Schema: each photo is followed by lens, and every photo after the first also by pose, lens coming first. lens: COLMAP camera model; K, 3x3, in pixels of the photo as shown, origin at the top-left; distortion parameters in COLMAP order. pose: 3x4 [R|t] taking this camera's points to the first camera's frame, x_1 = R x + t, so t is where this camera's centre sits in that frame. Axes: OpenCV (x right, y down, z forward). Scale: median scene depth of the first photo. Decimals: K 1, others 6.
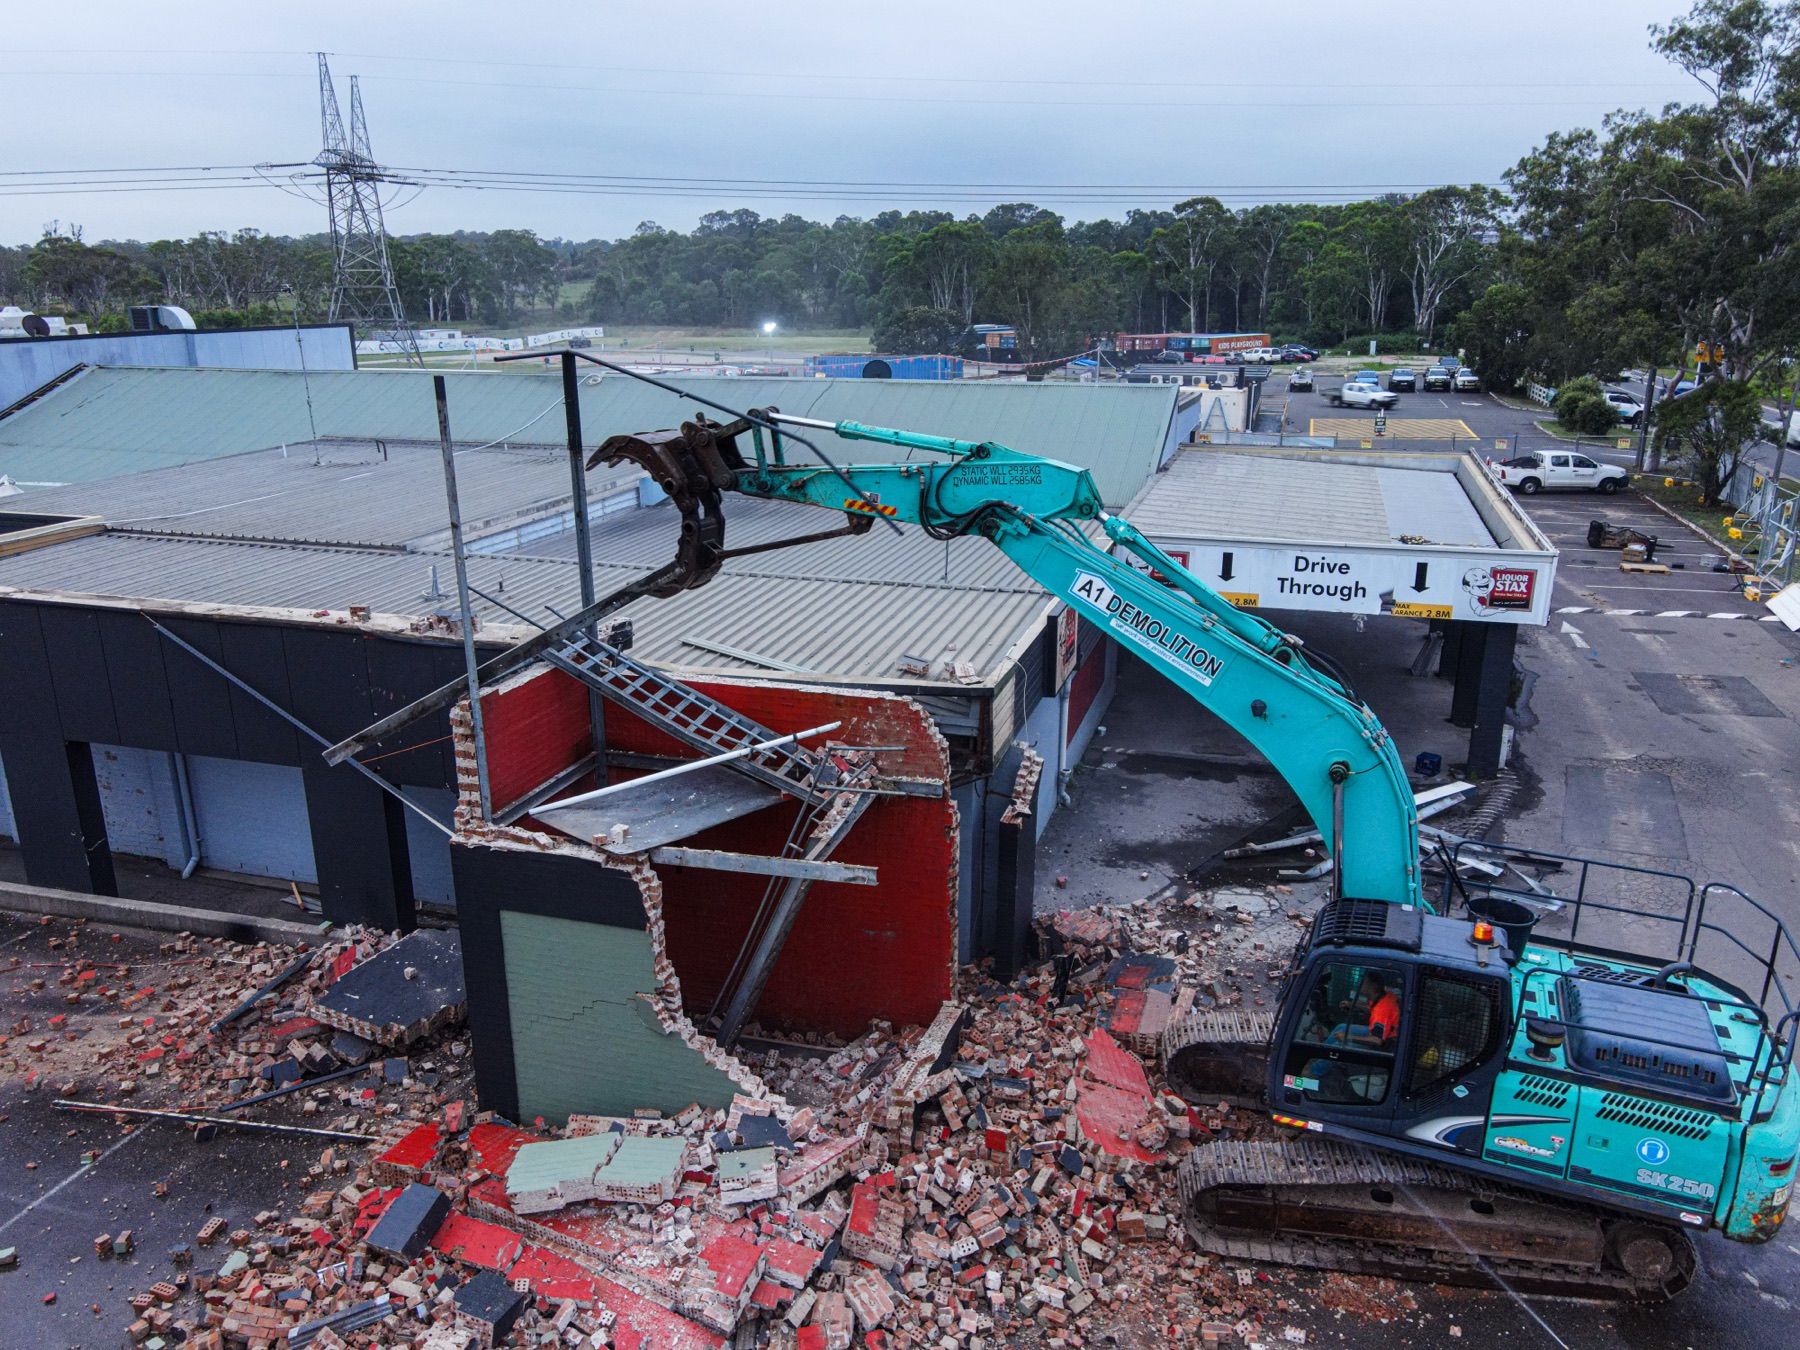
lens RADIAL K [[1318.5, 0, 895.9], [0, 1318.5, 679.2], [0, 0, 1]] dist [0.006647, -0.006719]
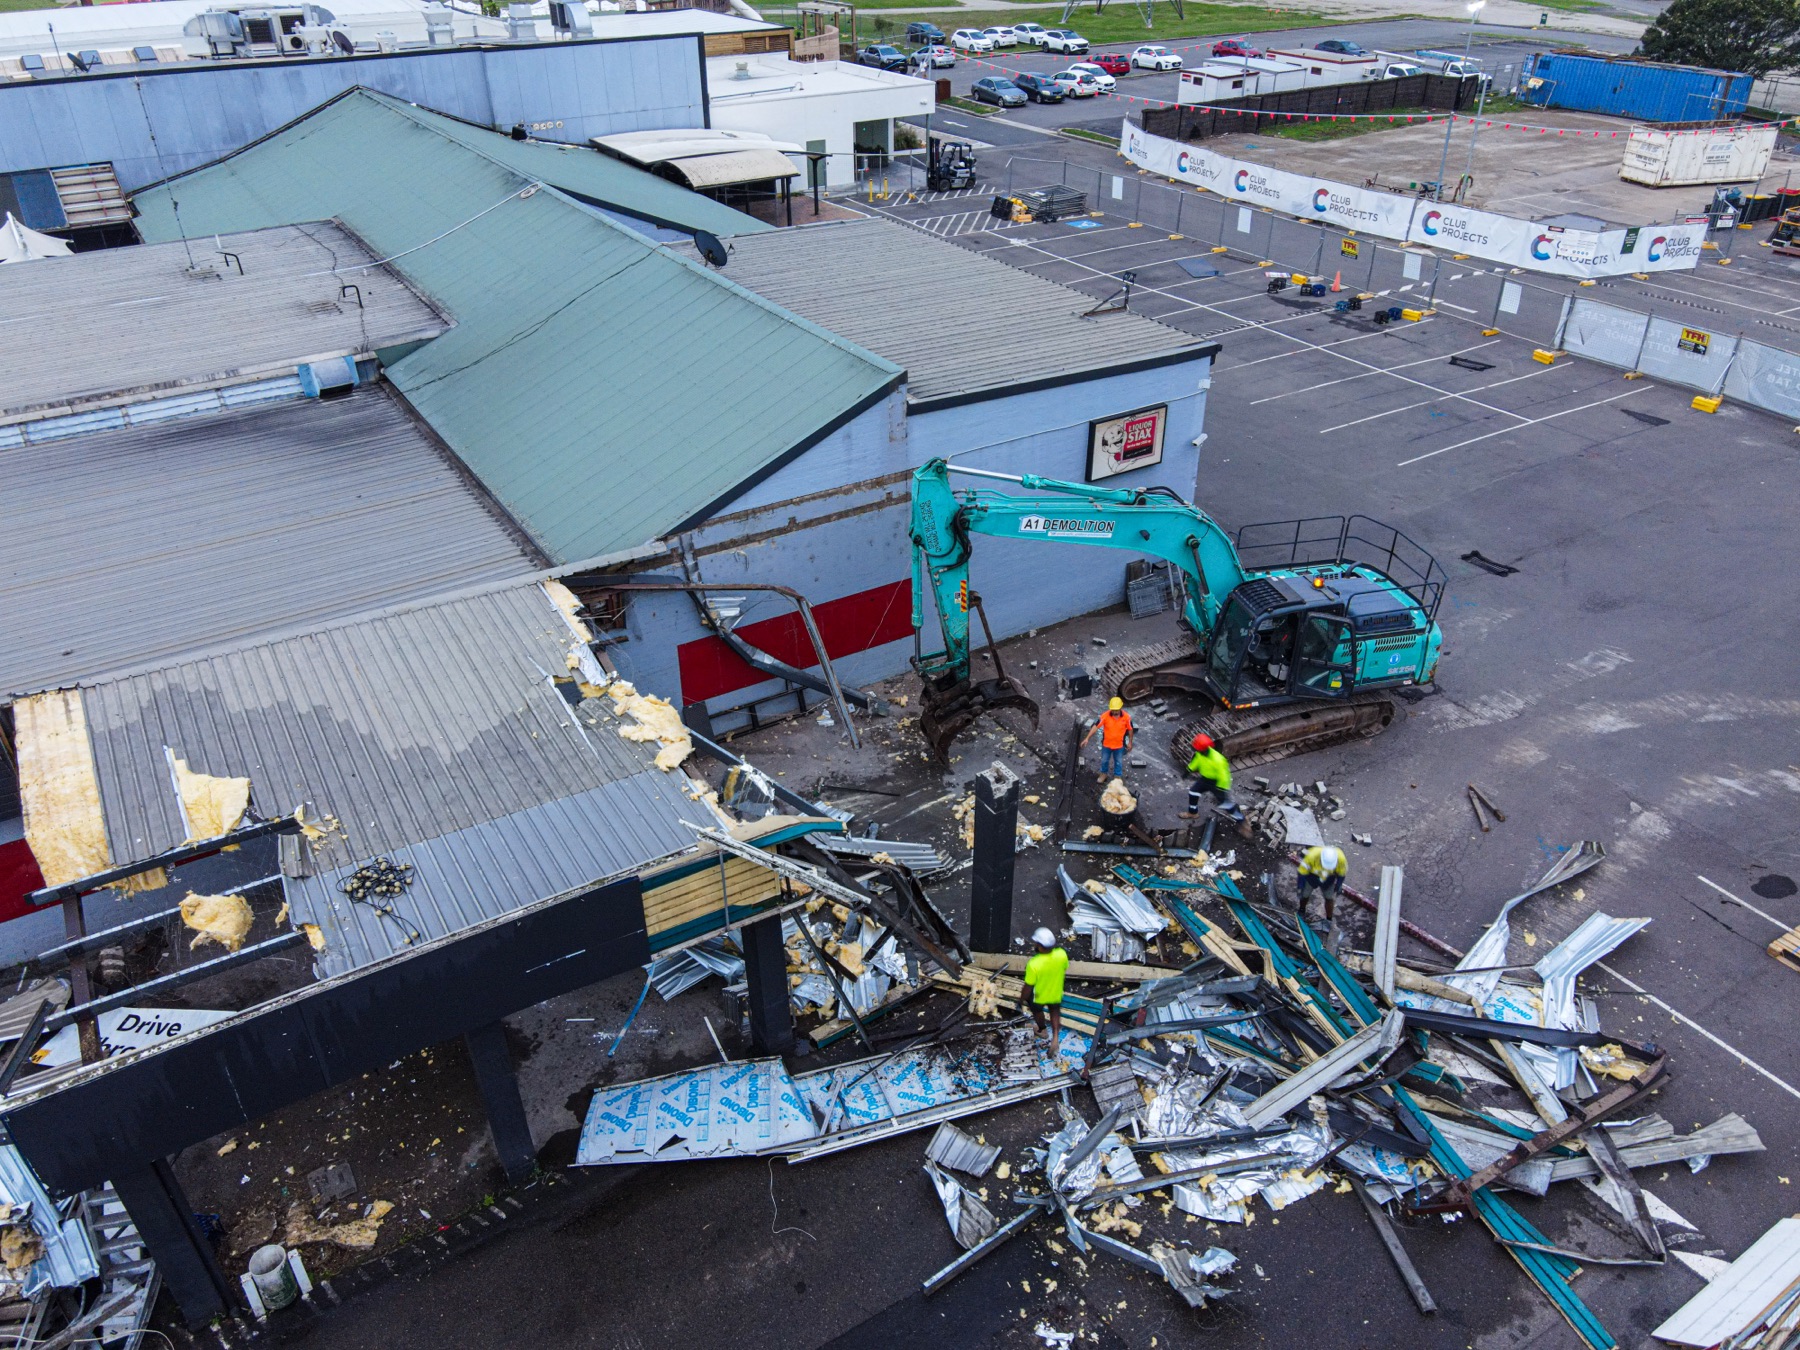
lens RADIAL K [[1337.2, 0, 900.0], [0, 1337.2, 675.0], [0, 0, 1]] dist [0.006976, 0.005069]
pose [[0.757560, 0.340562, -0.556884, 0.396294], [-0.185455, 0.930250, 0.316609, -0.189185], [0.625867, -0.136573, 0.767879, 0.334734]]
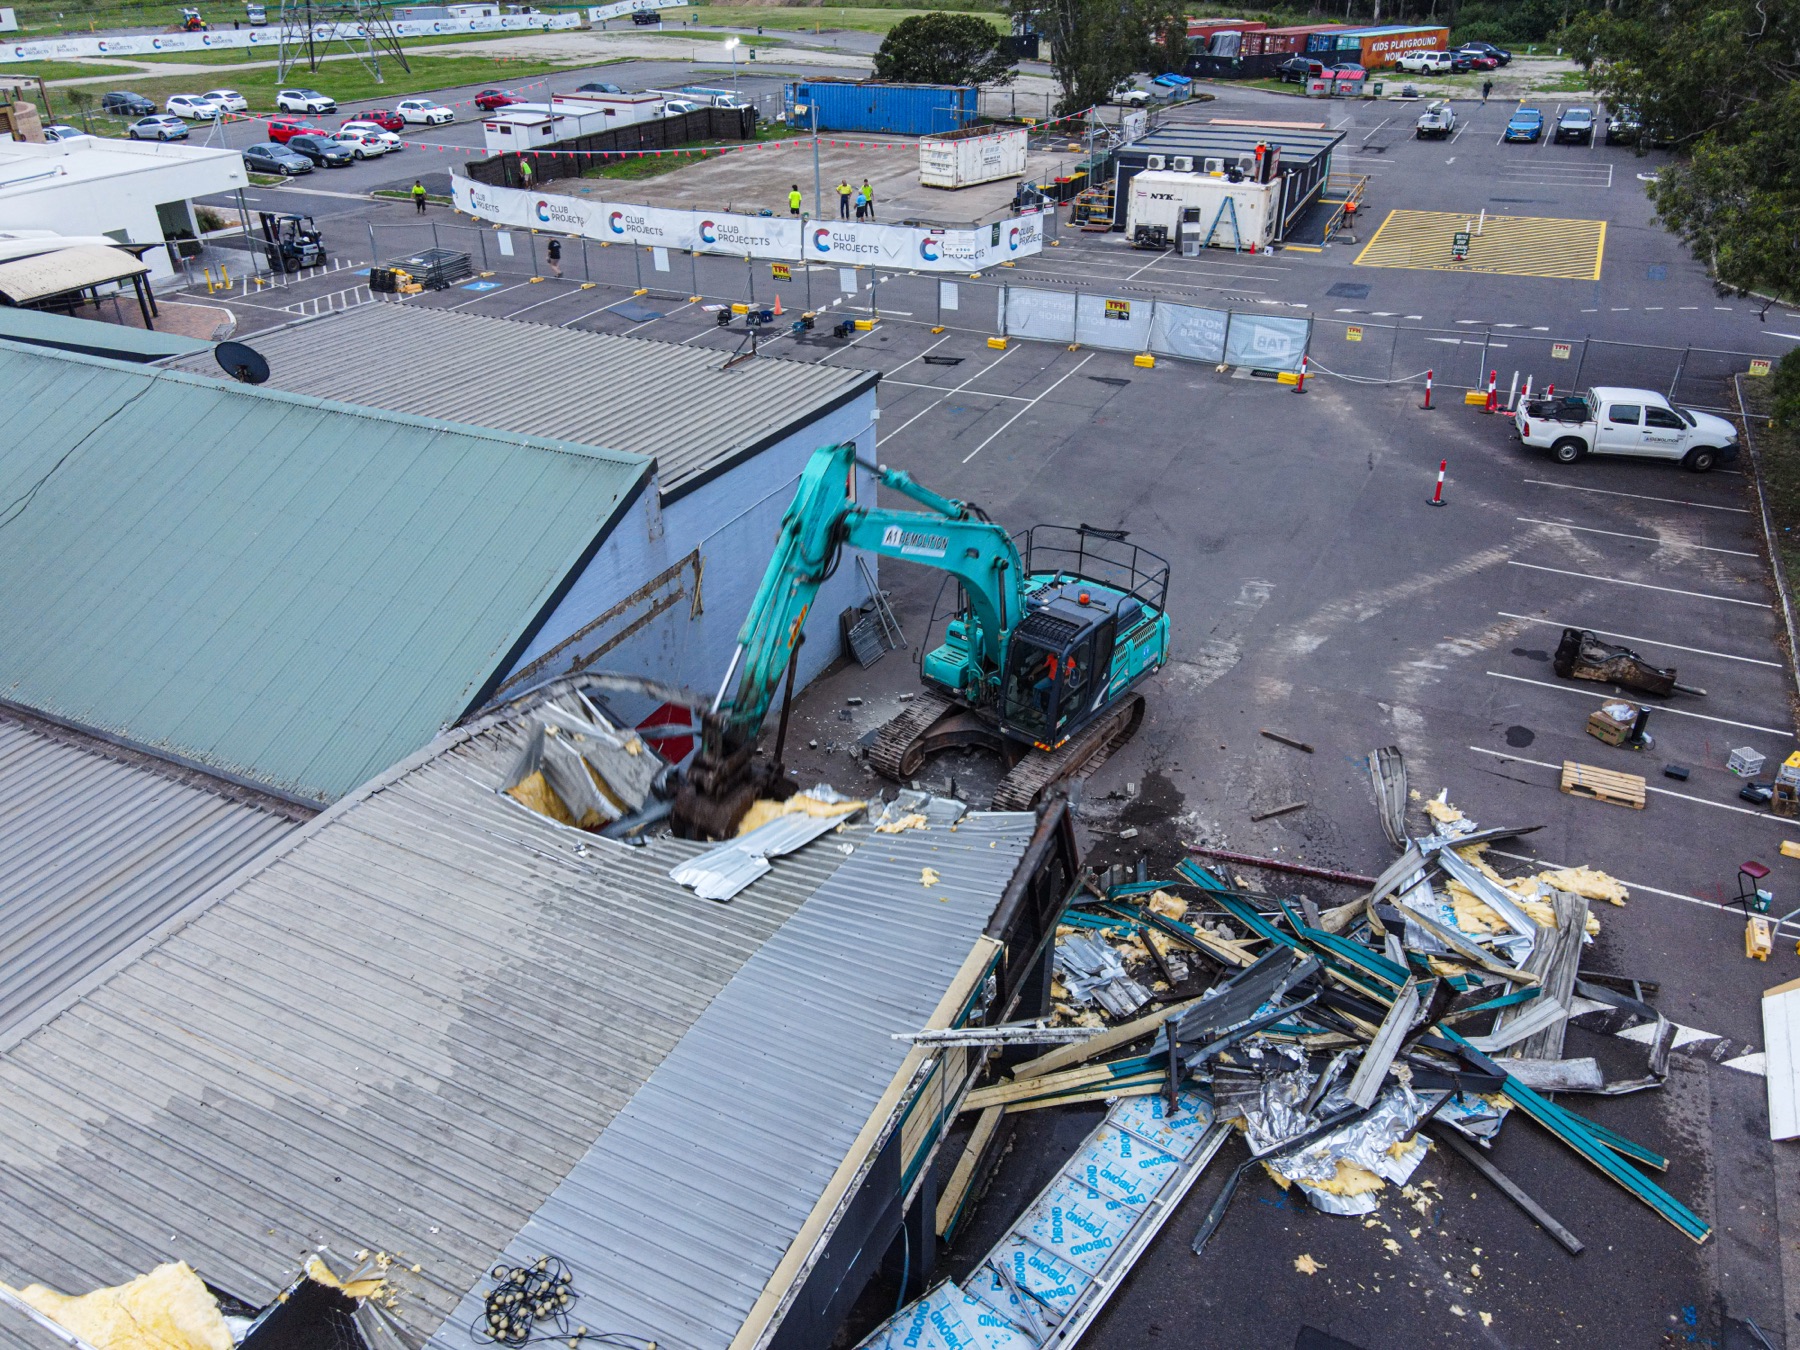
lens RADIAL K [[1321.9, 0, 897.9], [0, 1321.9, 683.4], [0, 0, 1]] dist [-0.013977, 0.042746]
pose [[0.989144, 0.071319, -0.128483, 0.251694], [-0.038610, 0.969745, 0.241049, -0.175320], [0.141787, -0.233472, 0.961971, 0.324754]]
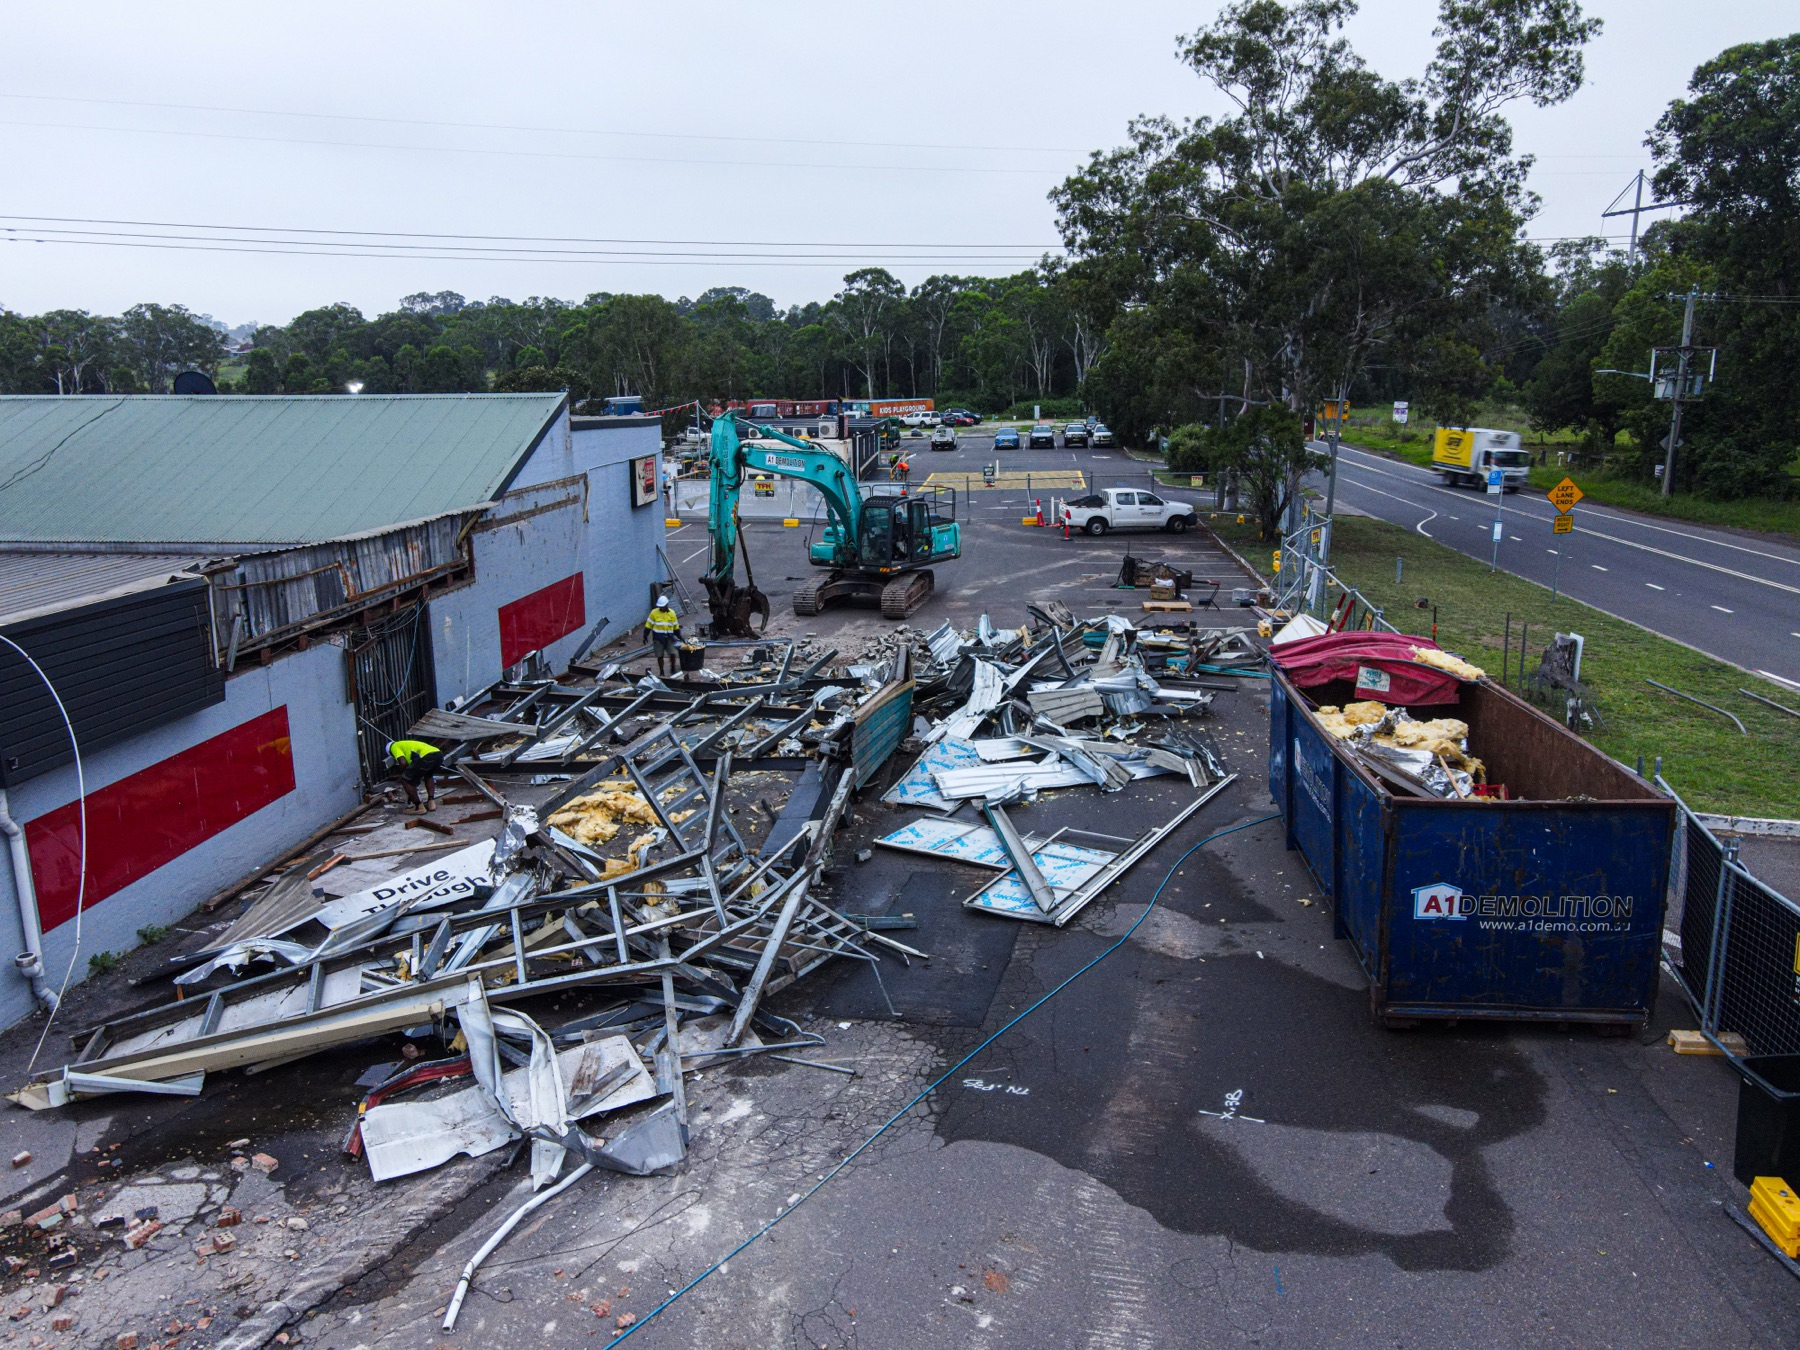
lens RADIAL K [[1321.9, 0, 897.9], [0, 1321.9, 683.4], [0, 0, 1]] dist [-0.013977, 0.042746]
pose [[0.980508, -0.049547, 0.190129, 0.164081], [0.060388, 0.996838, -0.051652, 0.000374], [-0.186968, 0.062126, 0.980399, 0.135678]]
